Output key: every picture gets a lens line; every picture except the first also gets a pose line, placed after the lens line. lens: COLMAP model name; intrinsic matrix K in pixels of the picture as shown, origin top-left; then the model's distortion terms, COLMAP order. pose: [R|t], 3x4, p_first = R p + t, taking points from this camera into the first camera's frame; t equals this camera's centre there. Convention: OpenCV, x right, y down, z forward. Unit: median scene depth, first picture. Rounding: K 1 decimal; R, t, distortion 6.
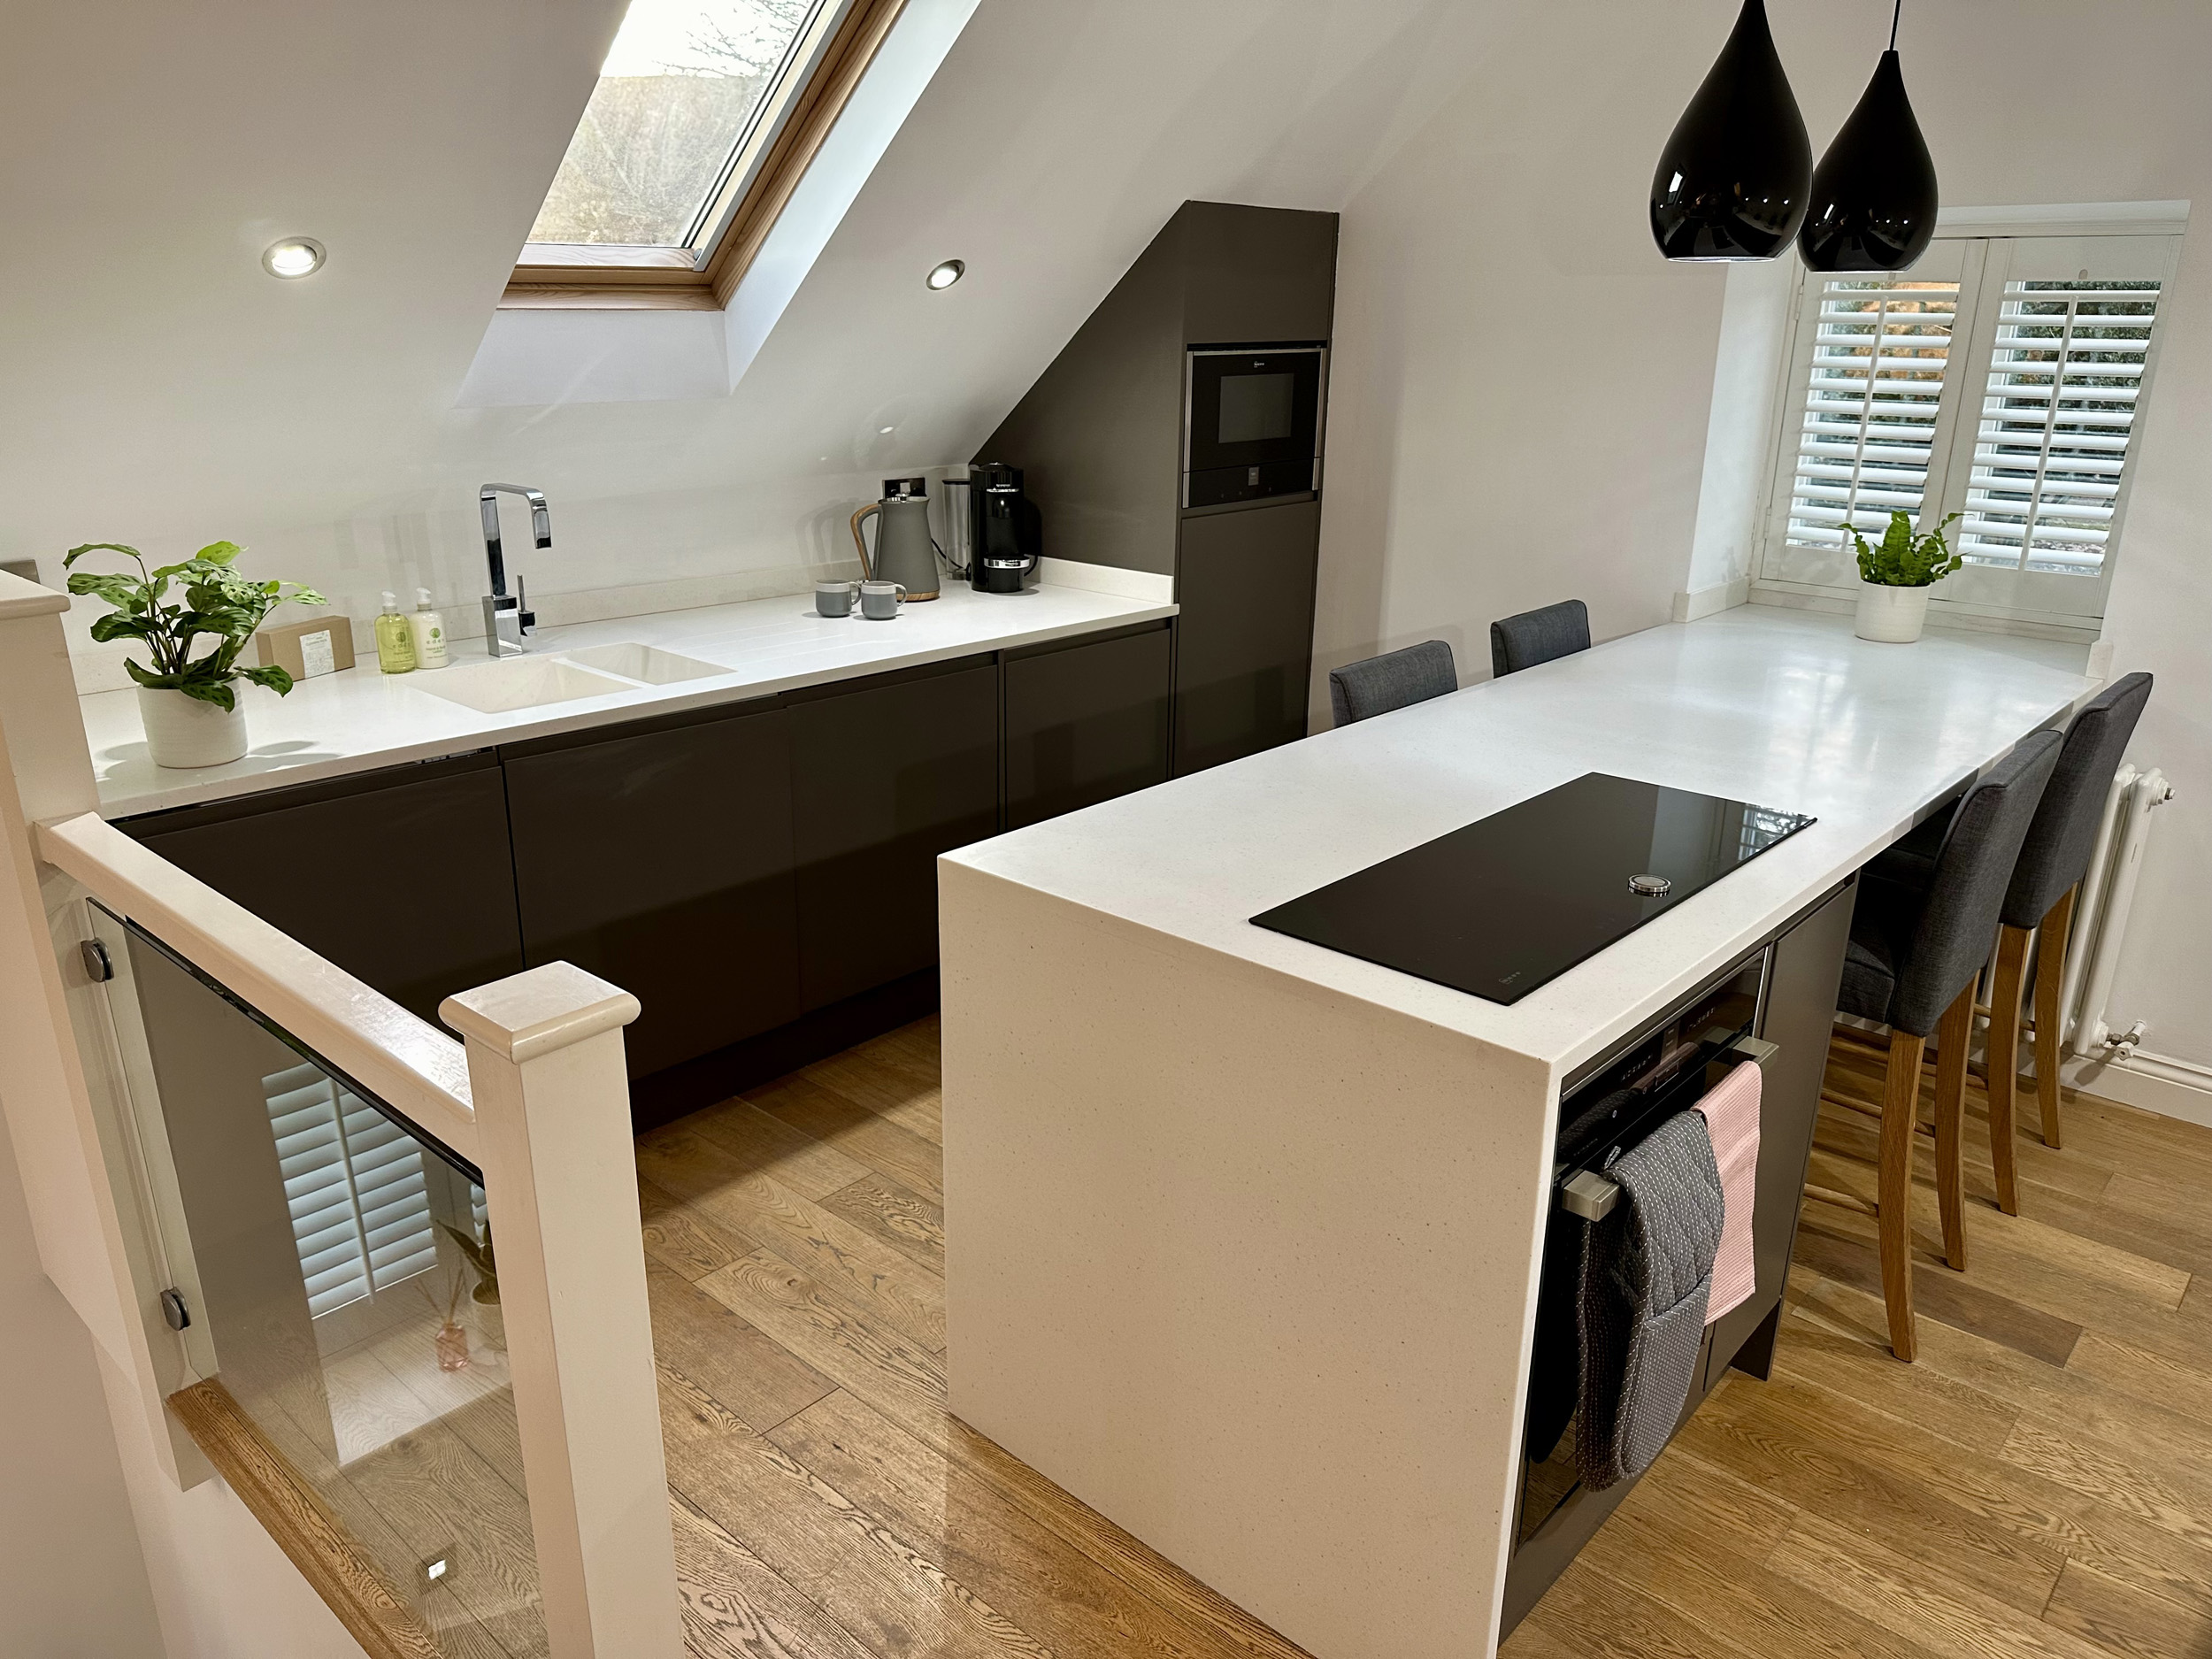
lens RADIAL K [[1566.5, 0, 1091.5], [0, 1566.5, 827.1], [0, 0, 1]] dist [0.006821, -0.002040]
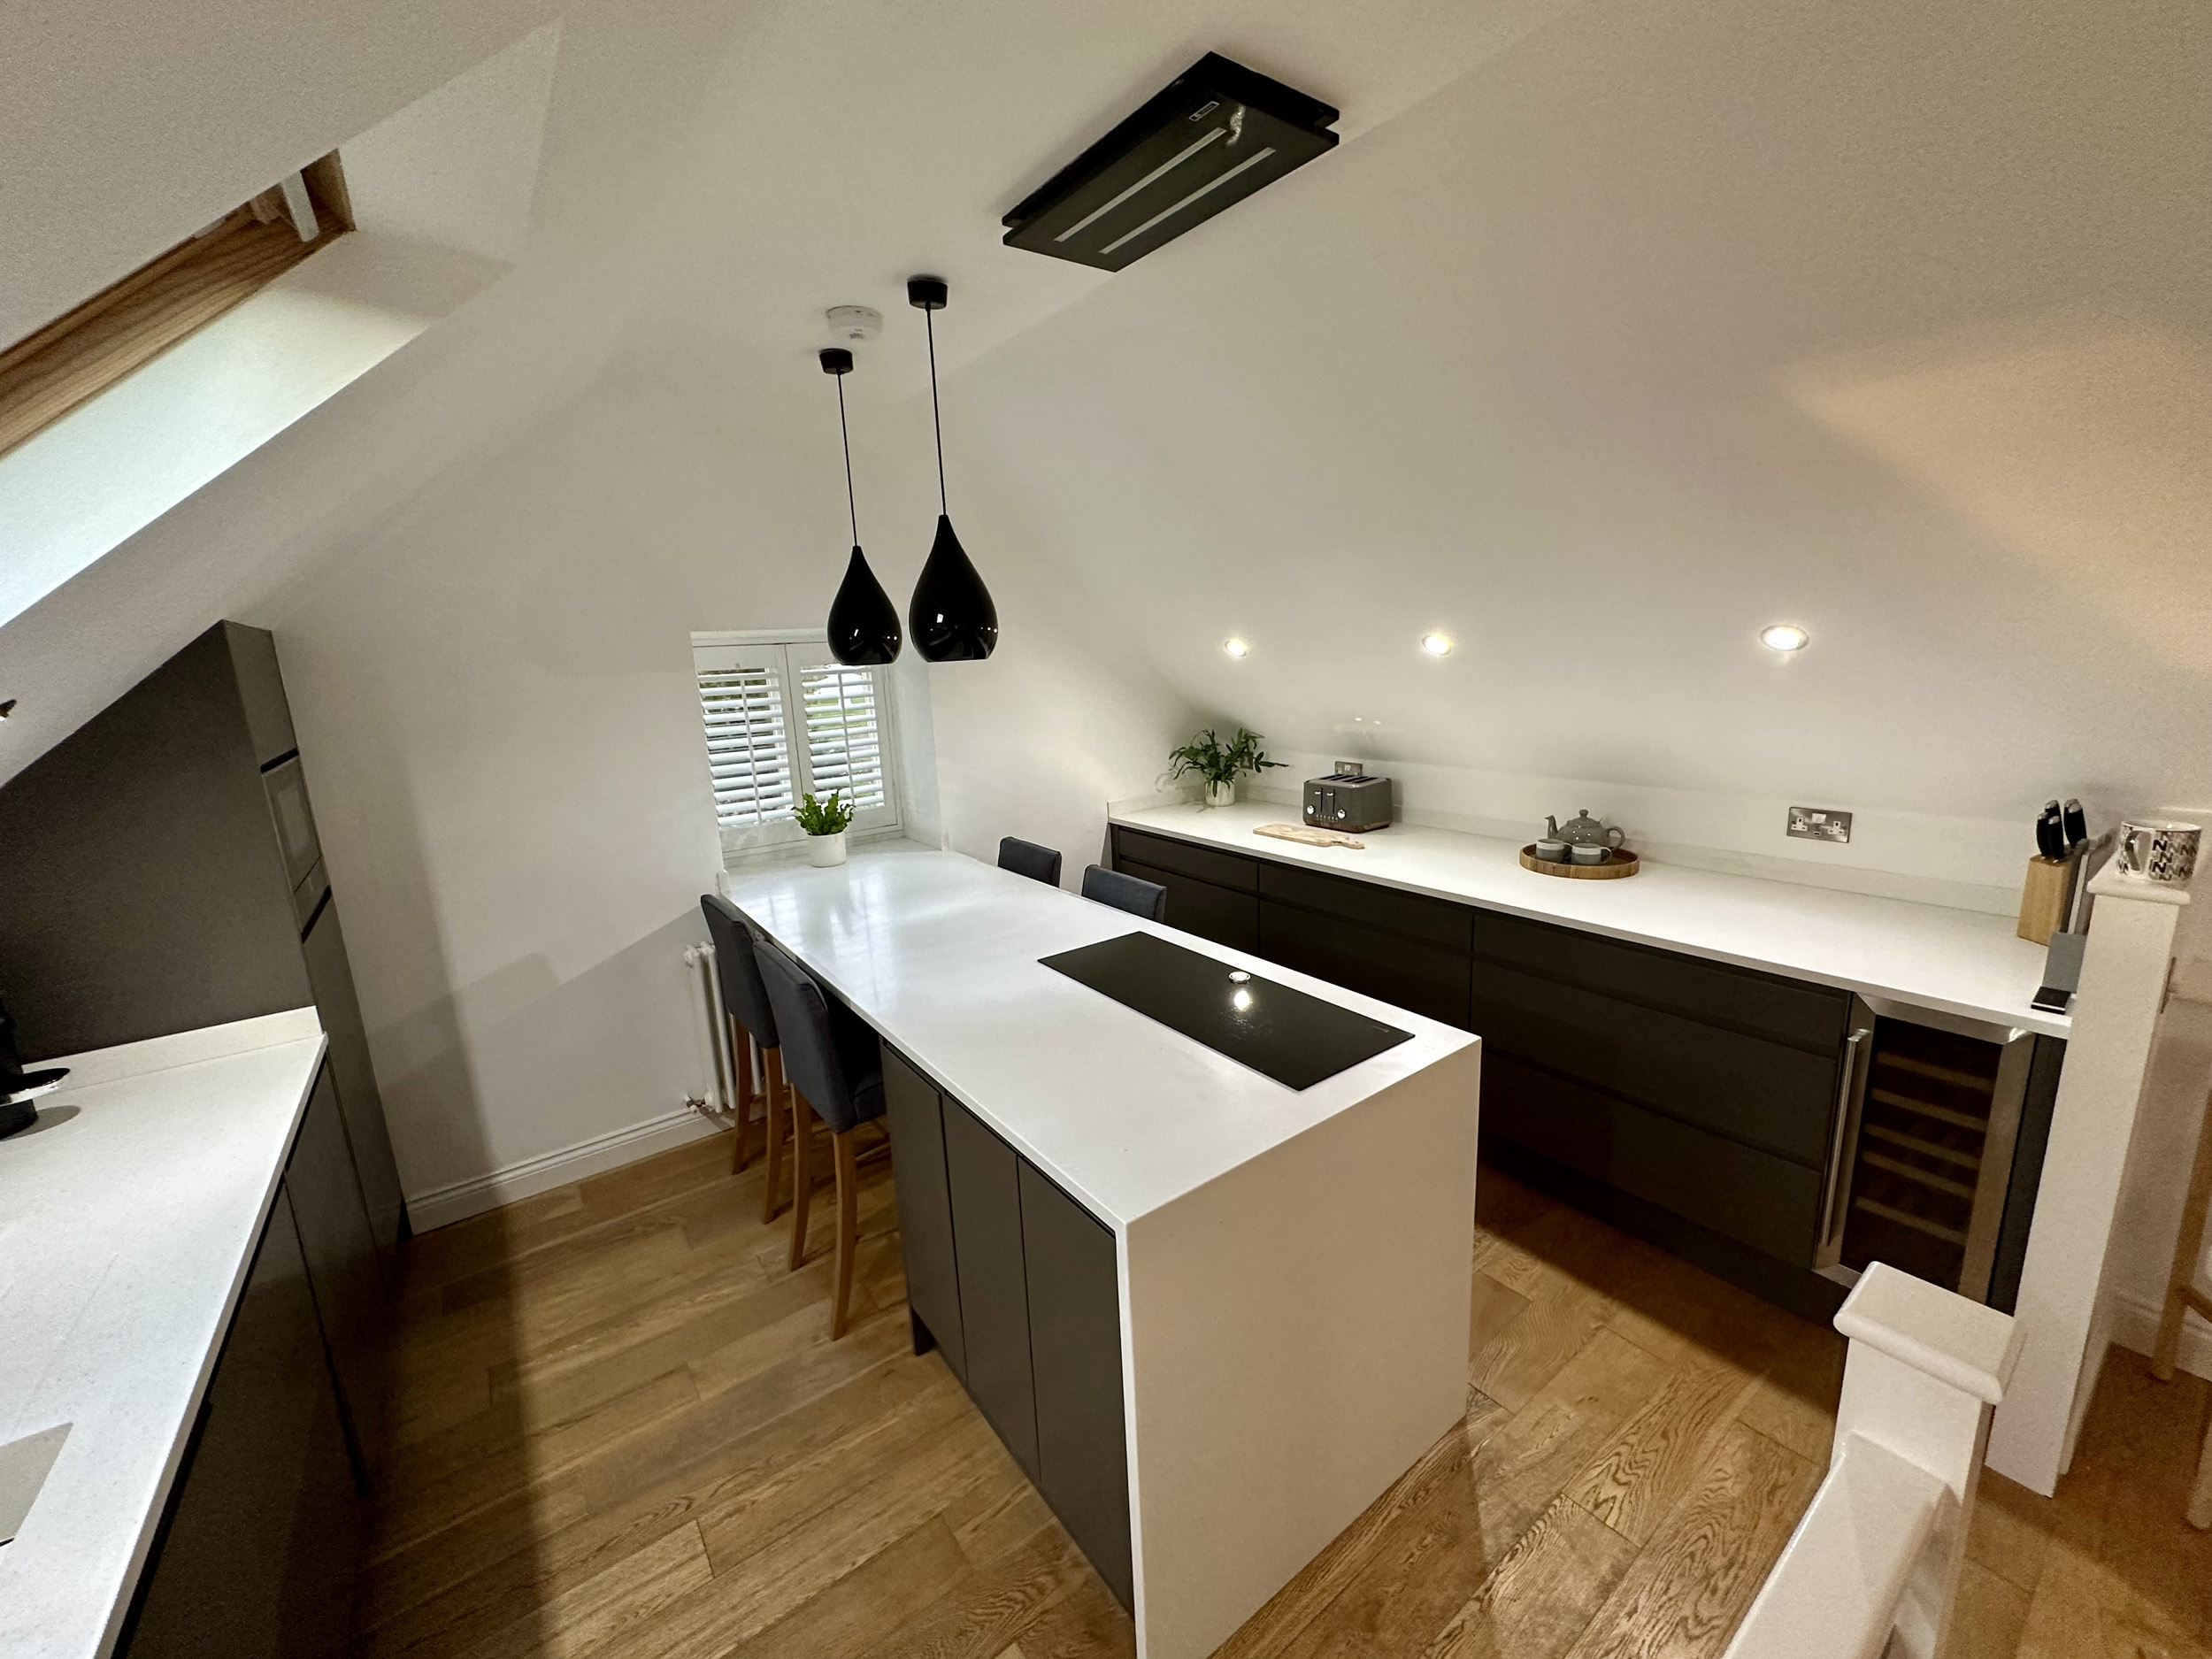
lens RADIAL K [[898.3, 0, 1104.9], [0, 898.3, 814.6], [0, 0, 1]] dist [0.001796, 0.000374]
pose [[0.191759, -0.209761, 0.958764, -0.618646], [0.351420, 0.926797, 0.132481, -0.320140], [-0.916369, 0.311524, 0.251436, 0.753710]]
